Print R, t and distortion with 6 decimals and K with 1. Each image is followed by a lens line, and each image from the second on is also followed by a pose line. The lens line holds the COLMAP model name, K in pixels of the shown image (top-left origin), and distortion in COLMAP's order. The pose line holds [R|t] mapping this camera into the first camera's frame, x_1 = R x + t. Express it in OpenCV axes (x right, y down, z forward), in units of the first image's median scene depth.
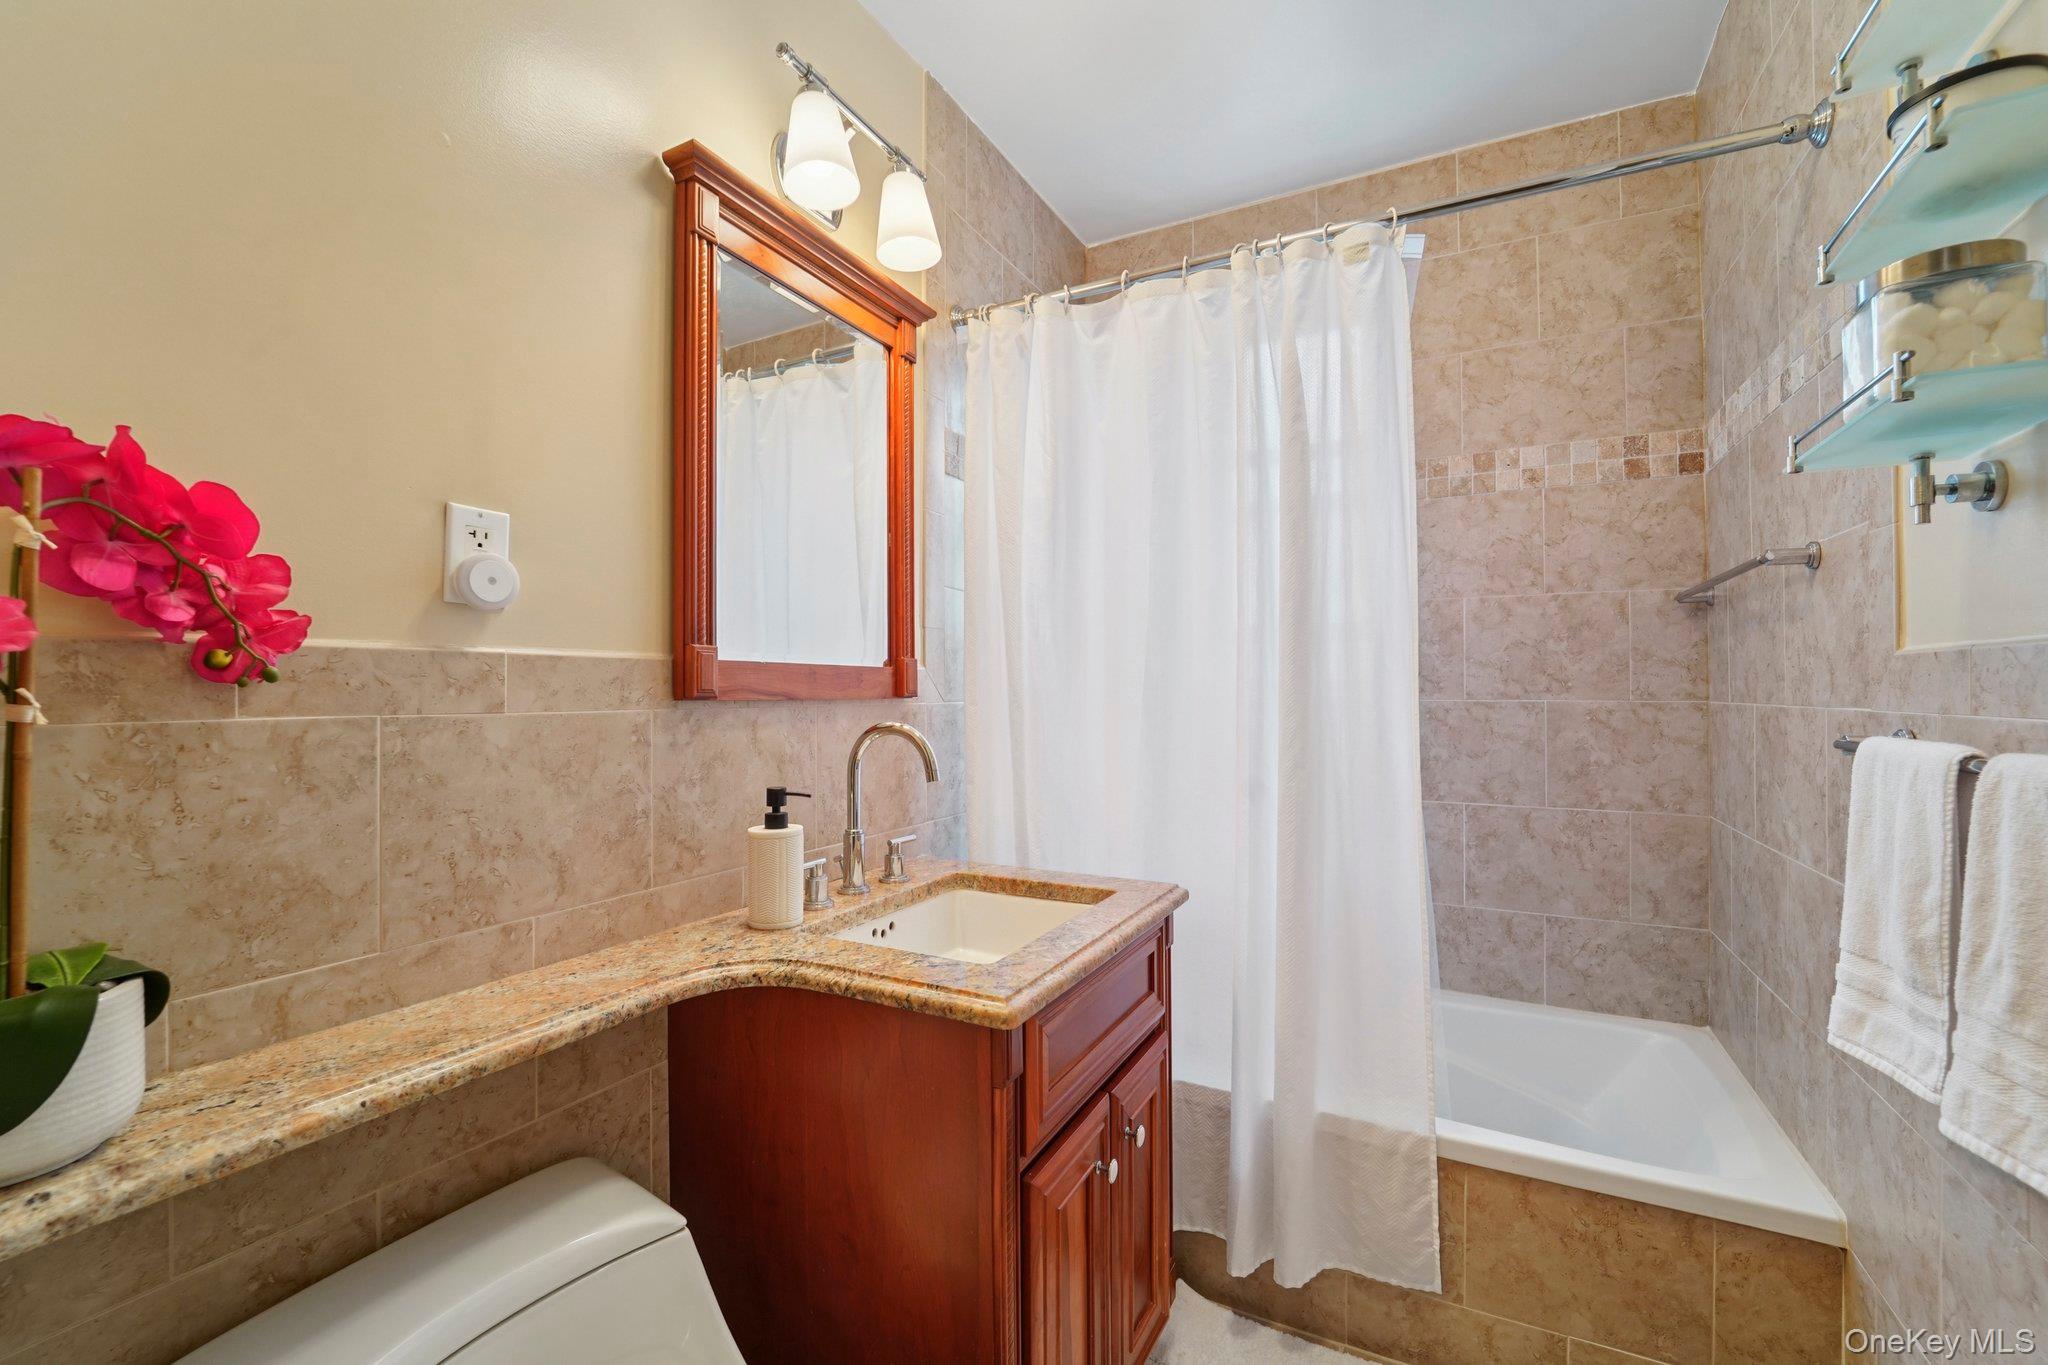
lens RADIAL K [[847.8, 0, 1031.1], [0, 847.8, 677.8], [0, 0, 1]] dist [-0.009449, -0.001538]
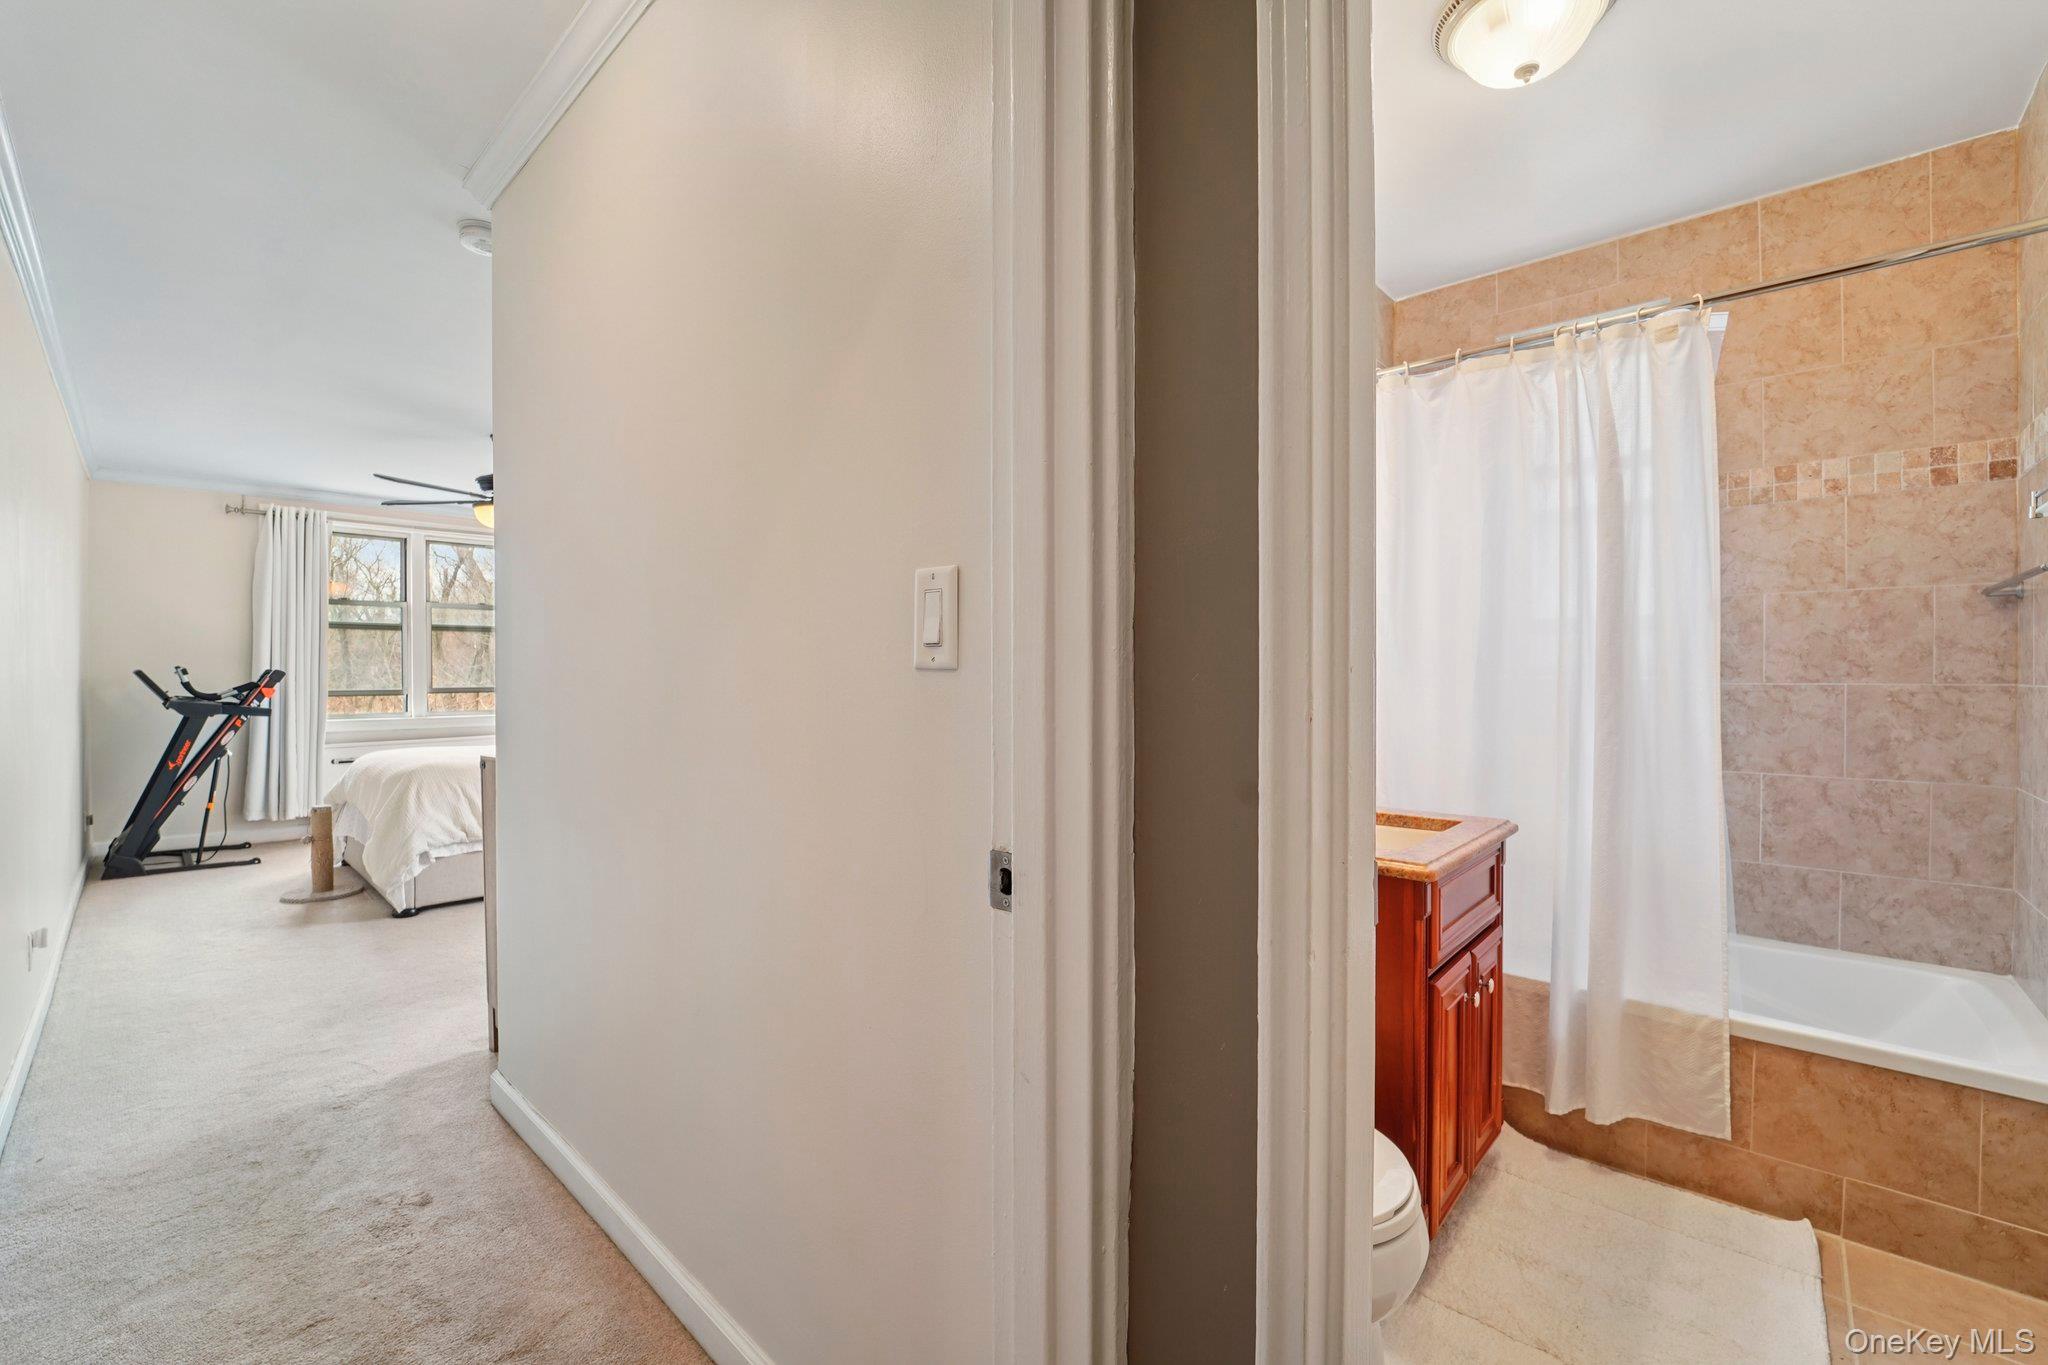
lens RADIAL K [[847.8, 0, 1033.0], [0, 847.8, 685.2], [0, 0, 1]] dist [-0.009449, -0.001538]
pose [[0.969902, 0.001096, -0.243494, -0.199470], [0.005184, 0.999670, 0.025150, -0.005800], [0.243441, -0.025655, 0.969576, -0.409339]]
